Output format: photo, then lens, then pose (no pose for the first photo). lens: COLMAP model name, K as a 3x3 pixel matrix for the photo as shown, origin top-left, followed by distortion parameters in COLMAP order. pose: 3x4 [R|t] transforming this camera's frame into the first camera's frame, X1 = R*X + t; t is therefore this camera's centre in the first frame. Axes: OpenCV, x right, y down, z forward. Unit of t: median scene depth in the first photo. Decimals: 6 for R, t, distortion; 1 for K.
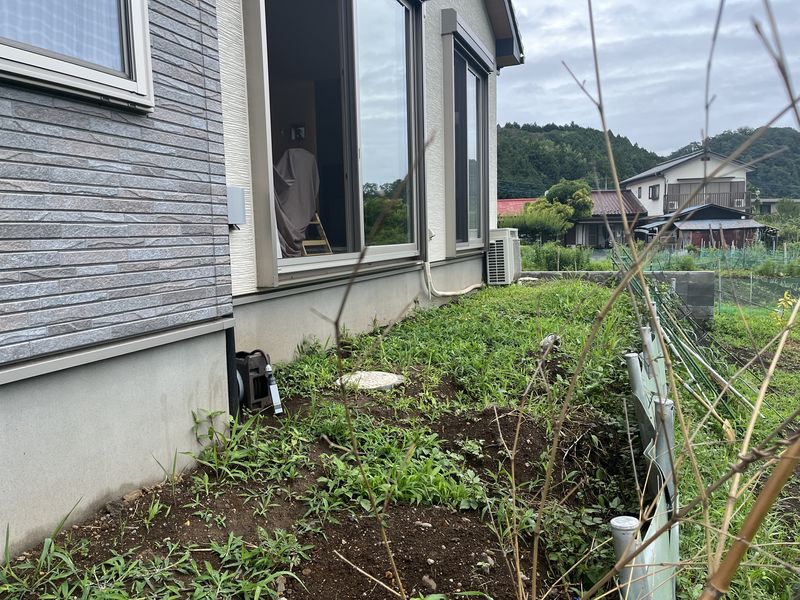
lens RADIAL K [[614.5, 0, 397.2], [0, 614.5, 302.6], [0, 0, 1]] dist [0.049721, -0.003788]
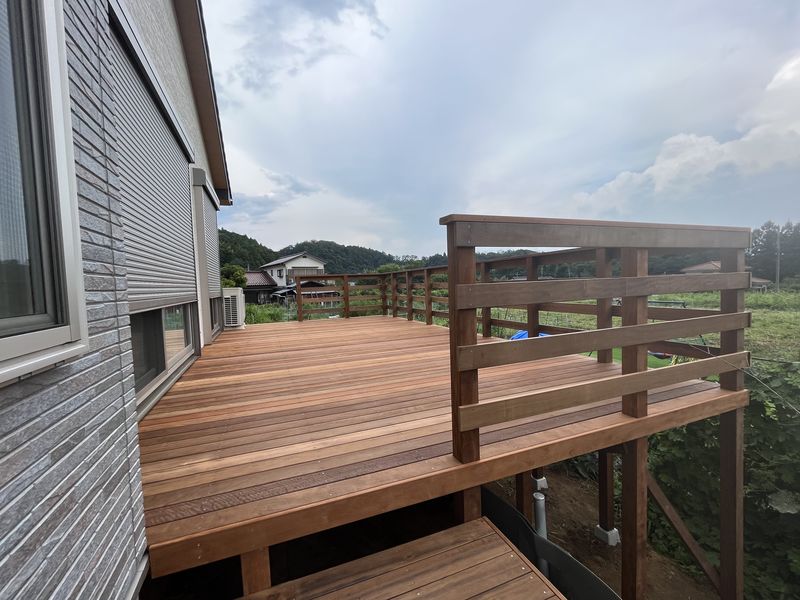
lens RADIAL K [[349.7, 0, 399.2], [0, 349.7, 301.0], [0, 0, 1]] dist [-0.000326, -0.000013]
pose [[0.734866, -0.036604, 0.677224, -0.361857], [0.092568, 0.994611, -0.046688, -0.291475], [-0.671865, 0.096999, 0.734295, 0.457748]]
